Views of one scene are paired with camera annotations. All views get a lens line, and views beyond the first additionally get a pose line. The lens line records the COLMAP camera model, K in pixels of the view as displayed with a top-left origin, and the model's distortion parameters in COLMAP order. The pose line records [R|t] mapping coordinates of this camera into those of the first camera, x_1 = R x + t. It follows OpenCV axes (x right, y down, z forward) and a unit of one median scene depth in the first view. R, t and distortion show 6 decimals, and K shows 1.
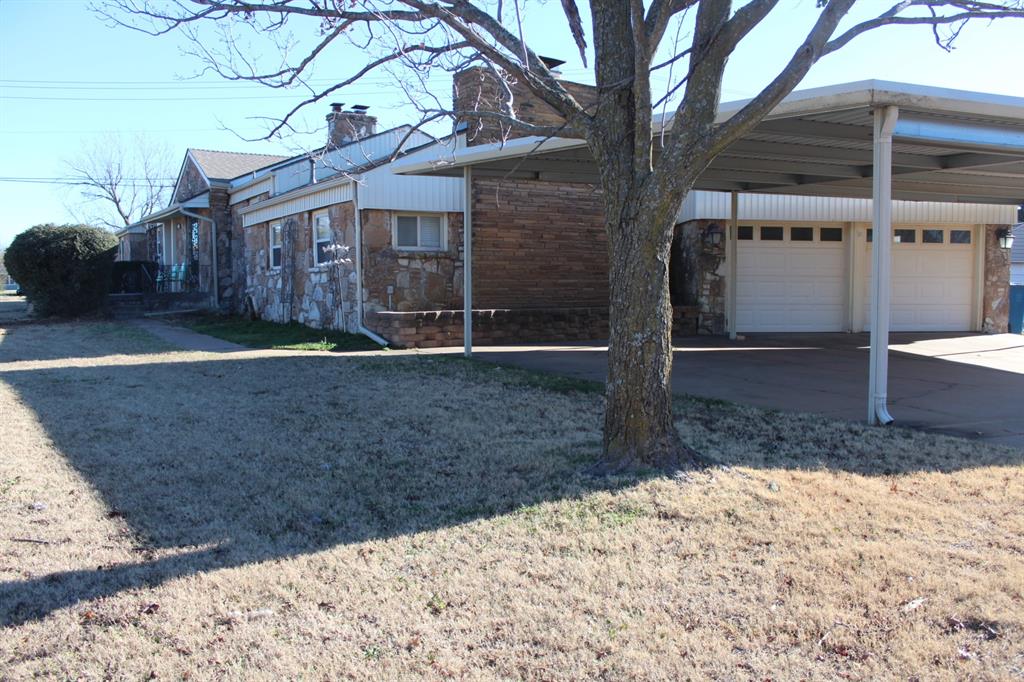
lens RADIAL K [[850.8, 0, 504.5], [0, 850.8, 341.6], [0, 0, 1]] dist [-0.169621, 0.147428]
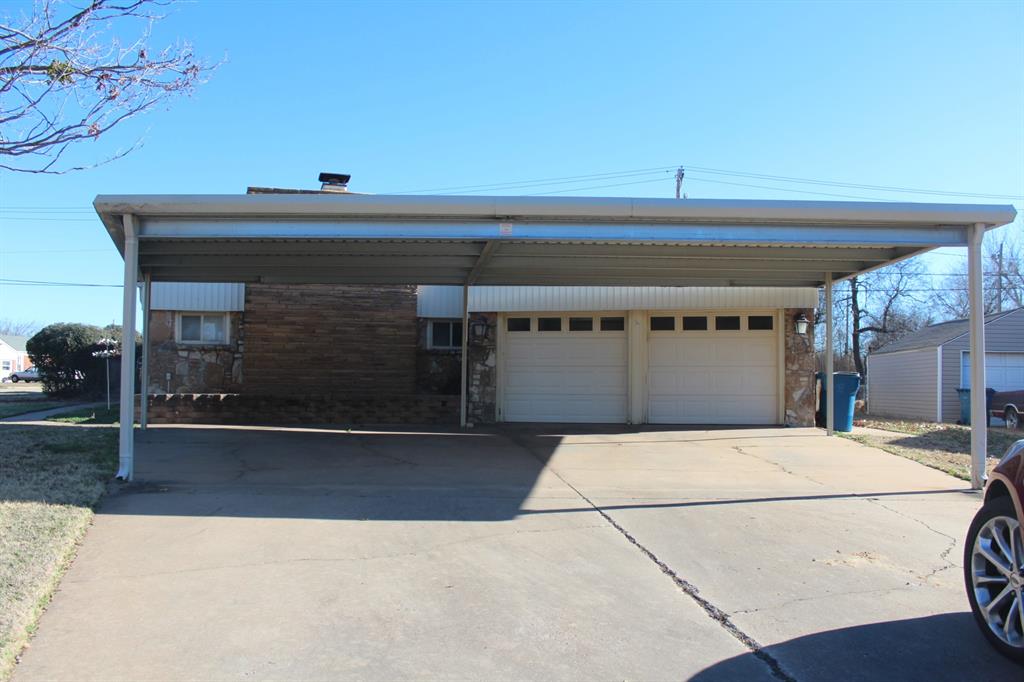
lens RADIAL K [[850.8, 0, 504.5], [0, 850.8, 341.6], [0, 0, 1]] dist [-0.169621, 0.147428]
pose [[0.958201, -0.008001, -0.285984, 0.608524], [-0.025817, 0.993112, -0.114286, 0.011064], [0.284929, 0.116892, 0.951395, 0.009585]]
